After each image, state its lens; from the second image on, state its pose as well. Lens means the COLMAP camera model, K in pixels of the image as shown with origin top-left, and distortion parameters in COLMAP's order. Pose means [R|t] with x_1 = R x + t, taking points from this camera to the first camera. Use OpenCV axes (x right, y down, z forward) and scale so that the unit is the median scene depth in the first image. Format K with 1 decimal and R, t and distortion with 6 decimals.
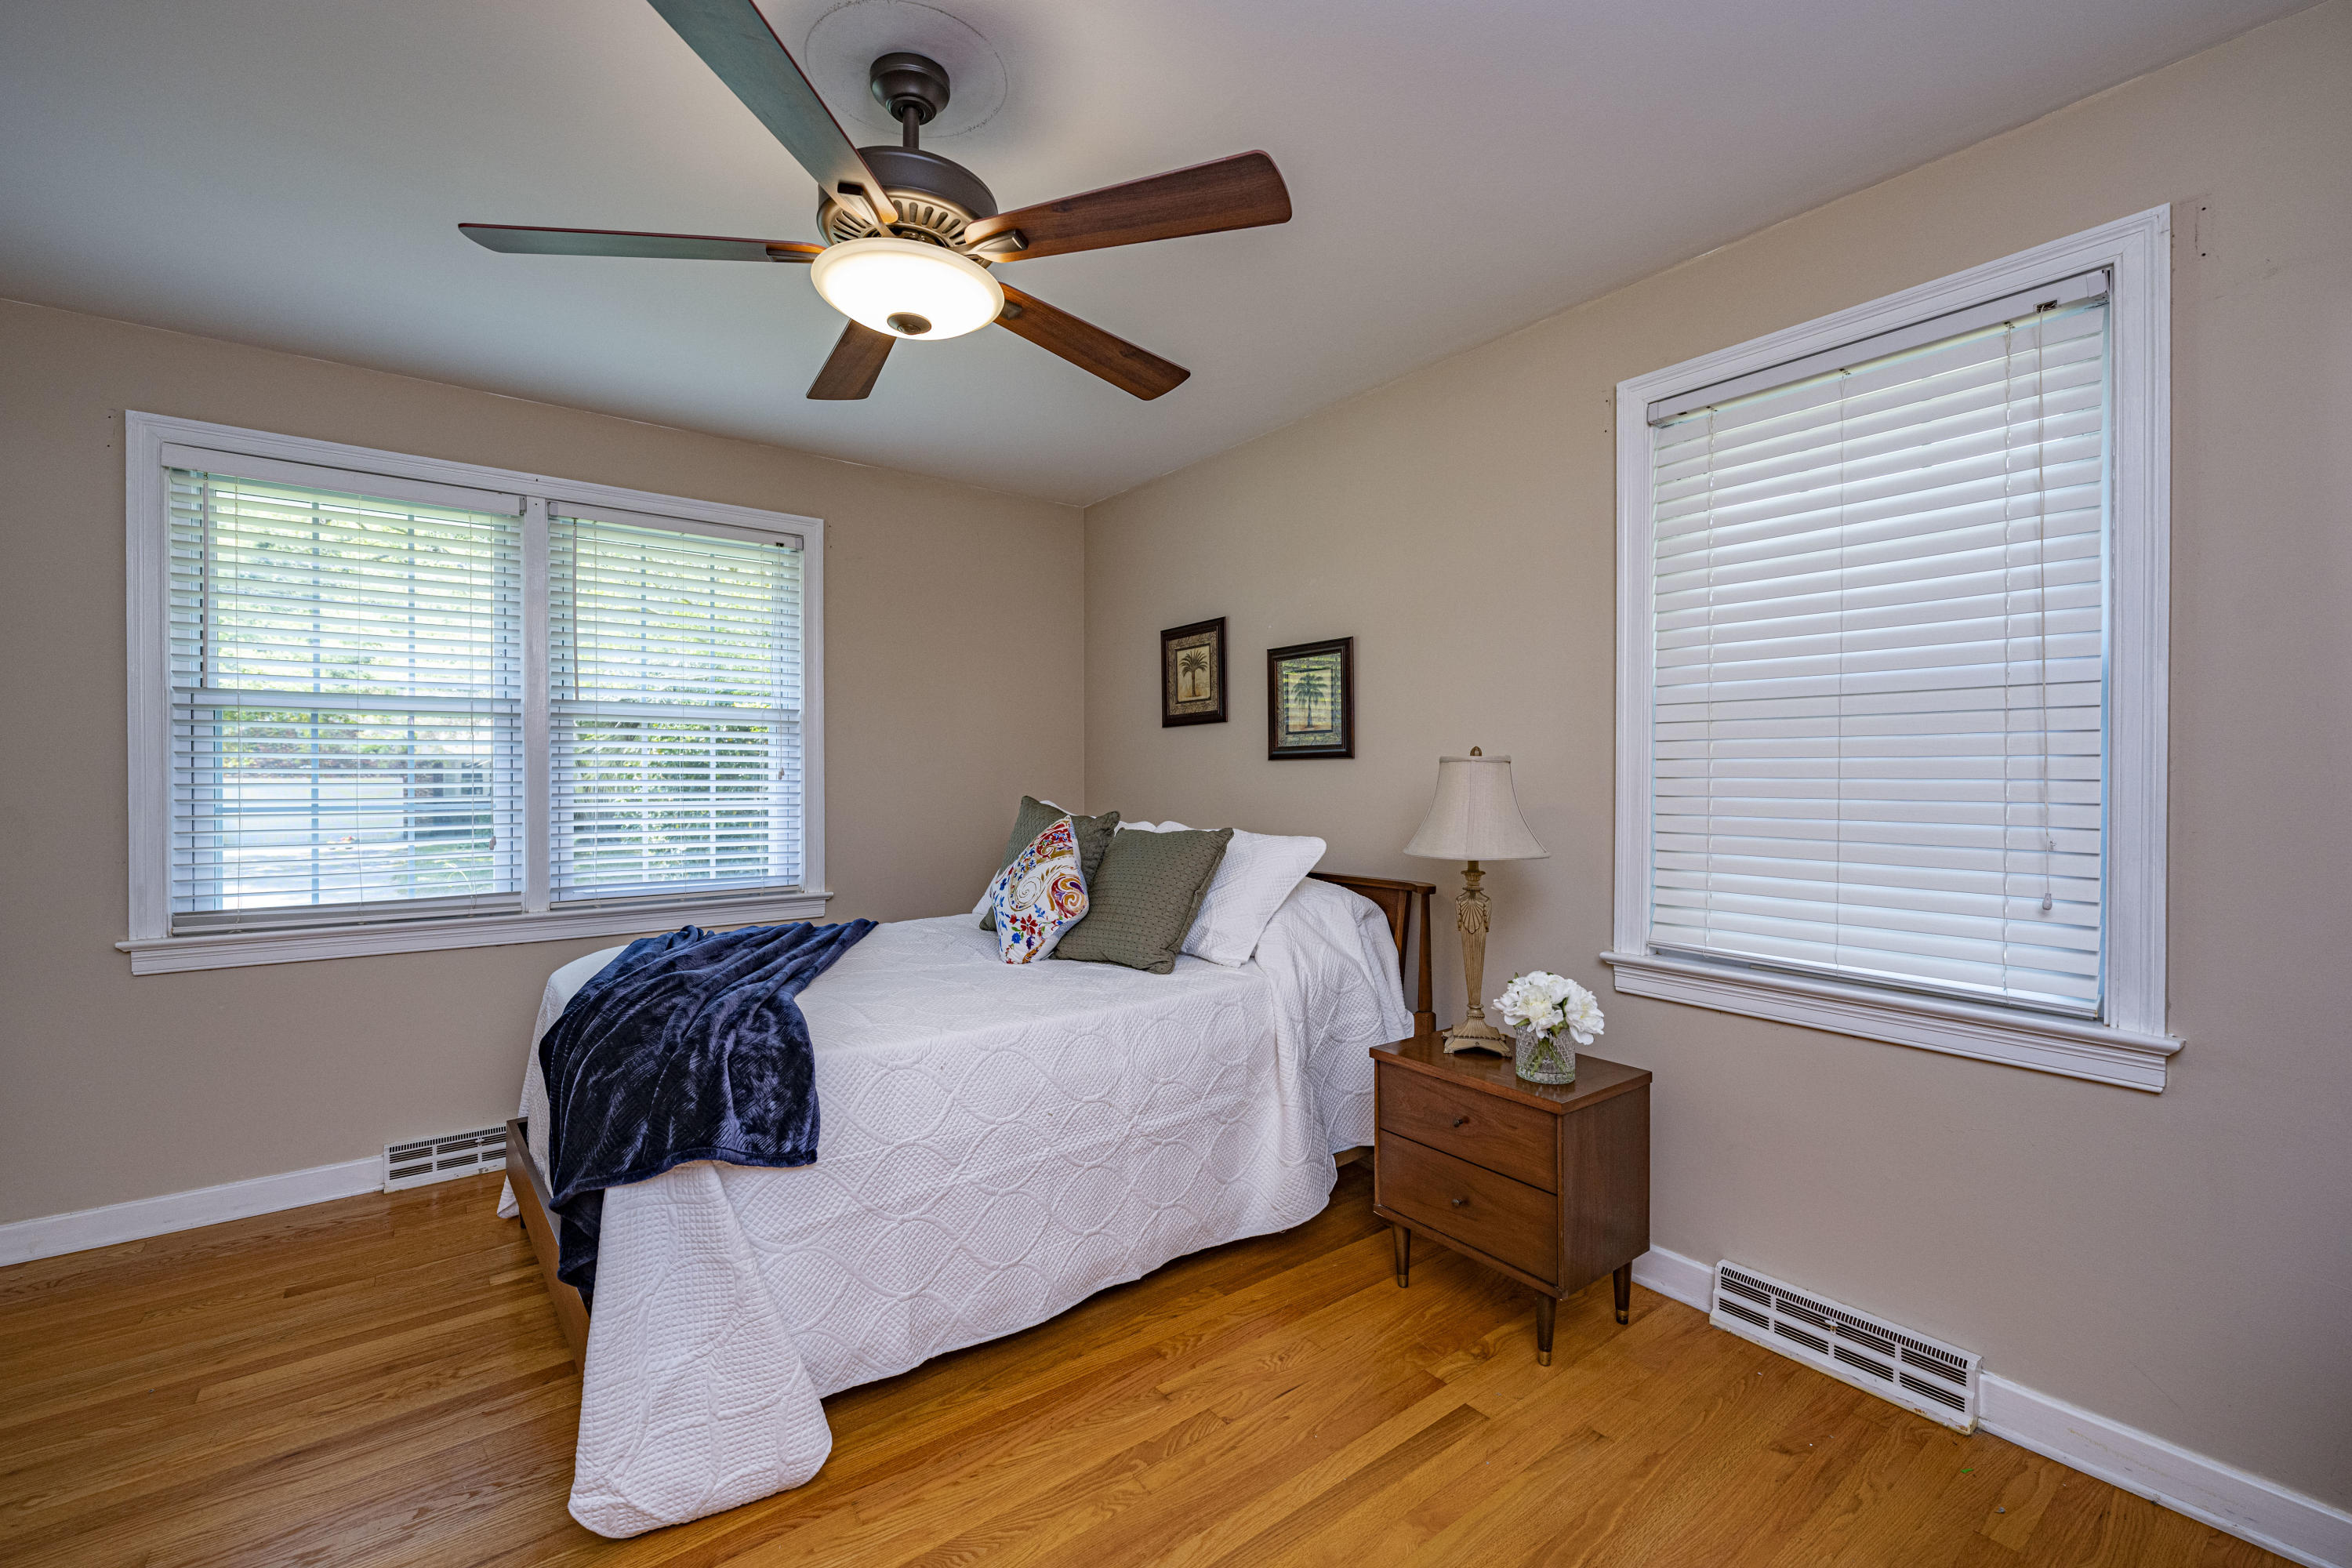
lens RADIAL K [[965.9, 0, 1150.6], [0, 965.9, 780.1], [0, 0, 1]] dist [0.003722, -0.000183]
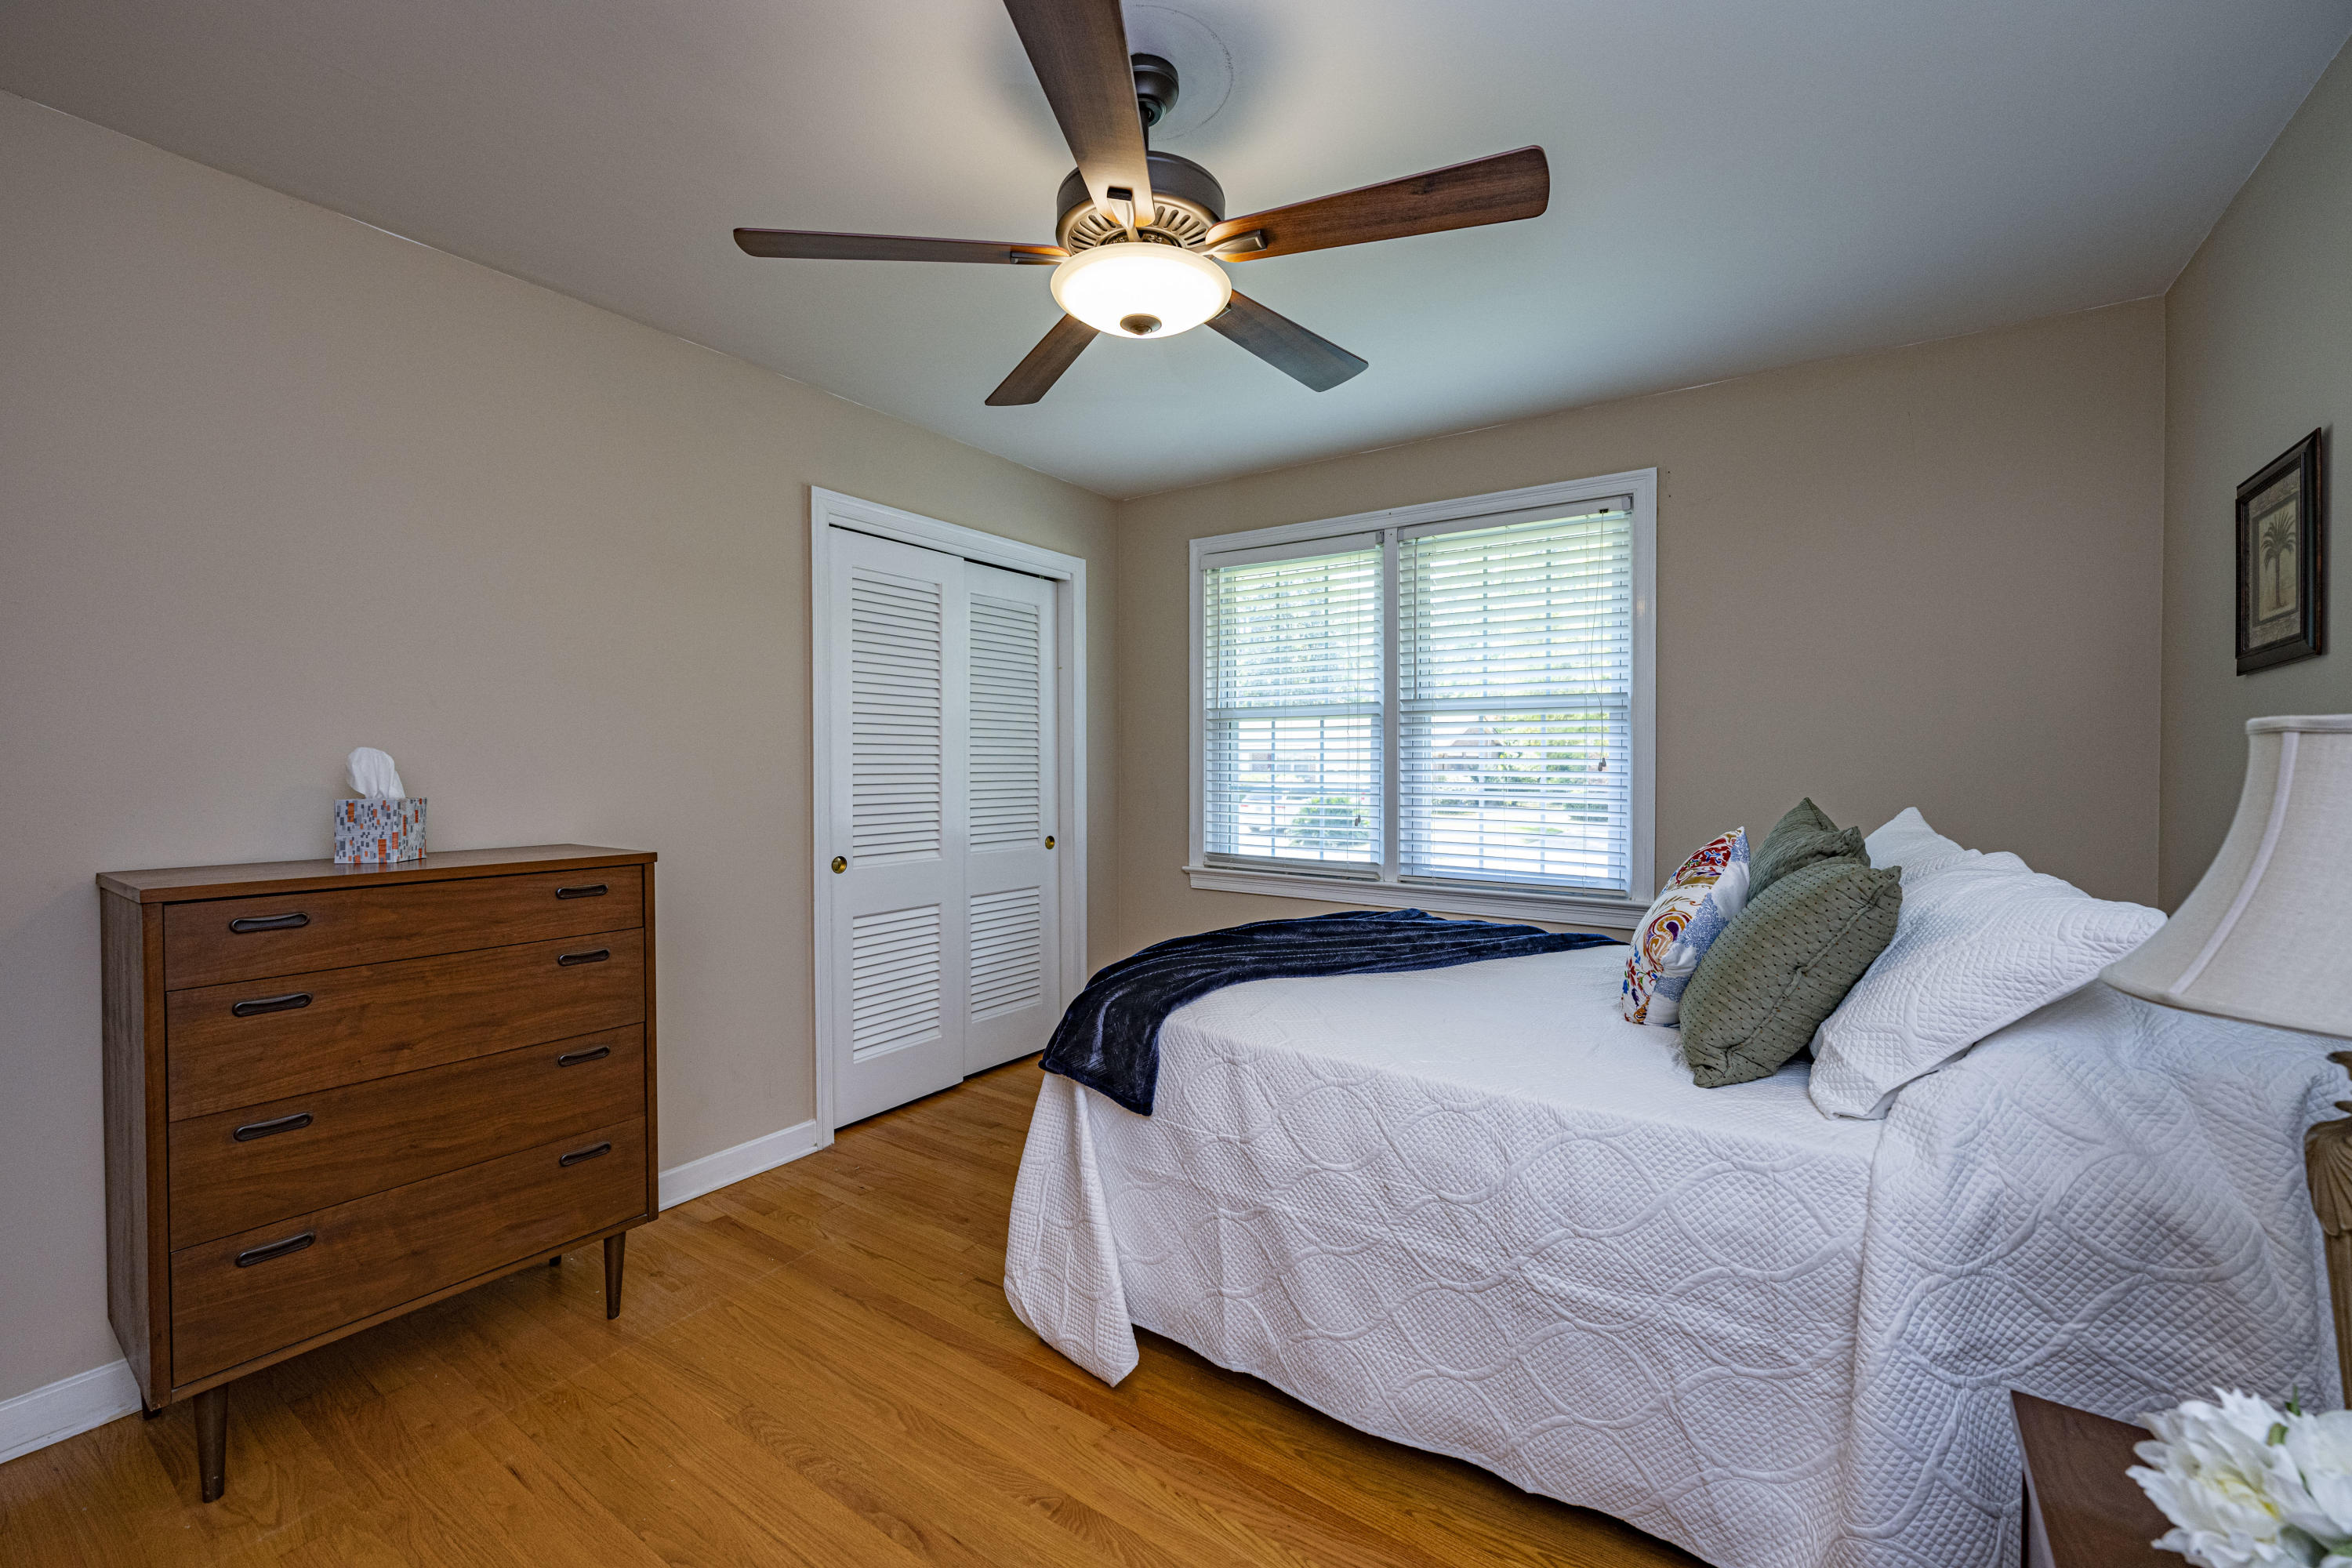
lens RADIAL K [[965.9, 0, 1155.1], [0, 965.9, 773.9], [0, 0, 1]] dist [0.003722, -0.000183]
pose [[0.317577, 0.010439, -0.948175, 0.416200], [-0.011668, 0.999907, 0.007101, 0.000462], [0.948161, 0.008808, 0.317670, 0.391909]]
